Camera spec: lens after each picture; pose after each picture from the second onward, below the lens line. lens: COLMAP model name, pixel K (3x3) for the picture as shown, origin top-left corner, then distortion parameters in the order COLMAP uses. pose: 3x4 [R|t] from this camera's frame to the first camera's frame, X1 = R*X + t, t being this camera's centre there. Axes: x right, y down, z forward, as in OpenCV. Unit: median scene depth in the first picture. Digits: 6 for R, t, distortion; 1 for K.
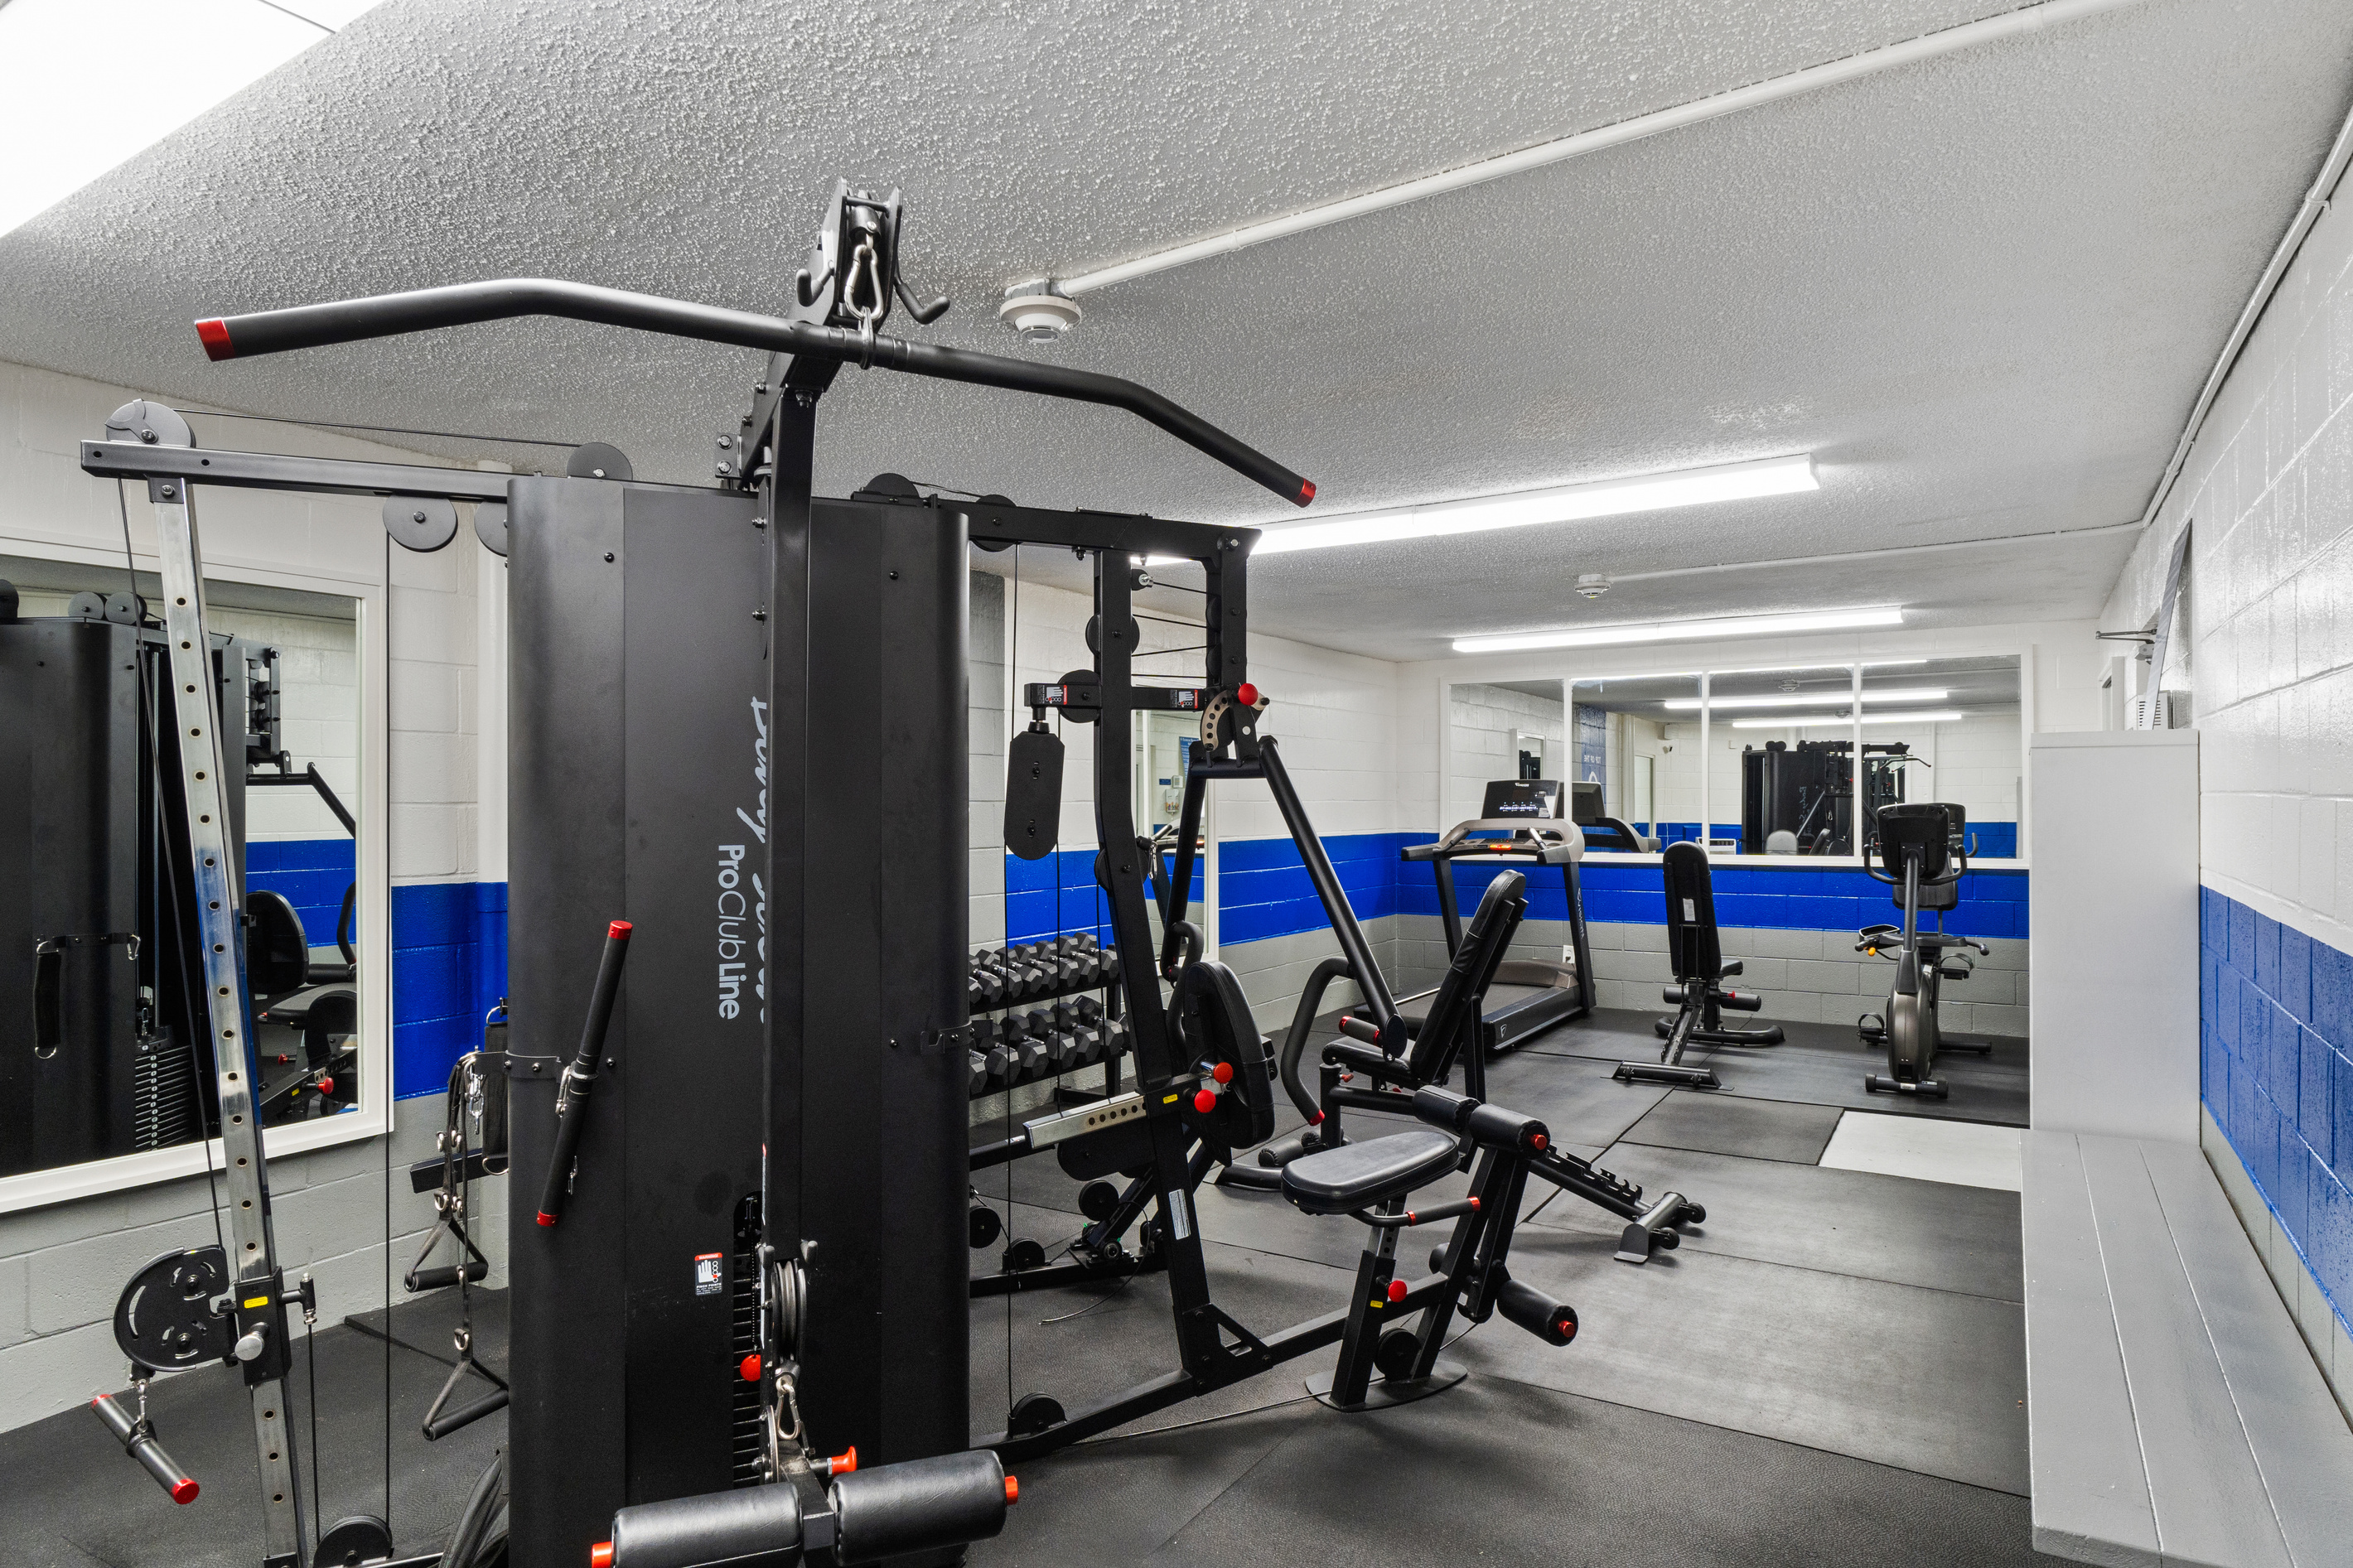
lens RADIAL K [[1341.9, 0, 1174.3], [0, 1341.9, 801.4], [0, 0, 1]] dist [0.004235, 0.000231]
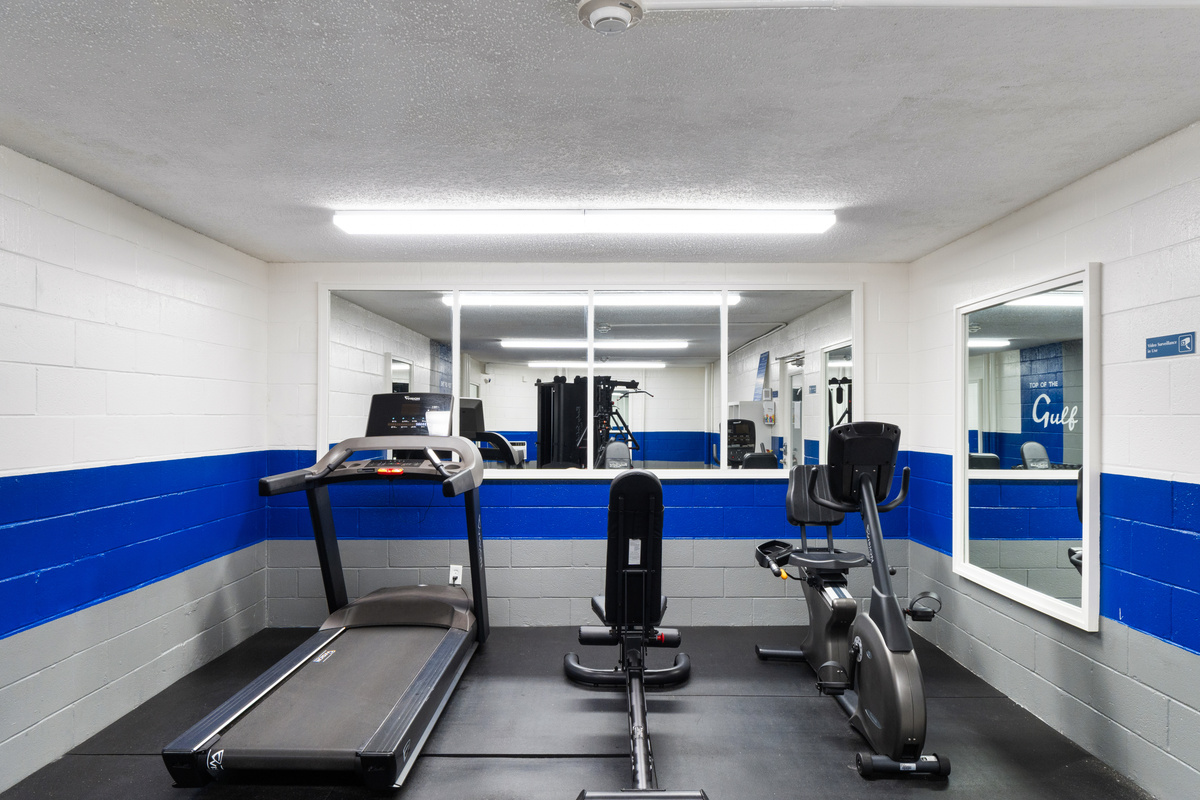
lens RADIAL K [[806.6, 0, 601.9], [0, 806.6, 410.6], [0, 0, 1]] dist [0.005891, 0.001058]
pose [[0.863243, 0.007649, 0.504730, 0.096961], [-0.003236, 0.999949, -0.009619, 0.001374], [-0.504778, 0.006670, 0.863224, 0.471792]]
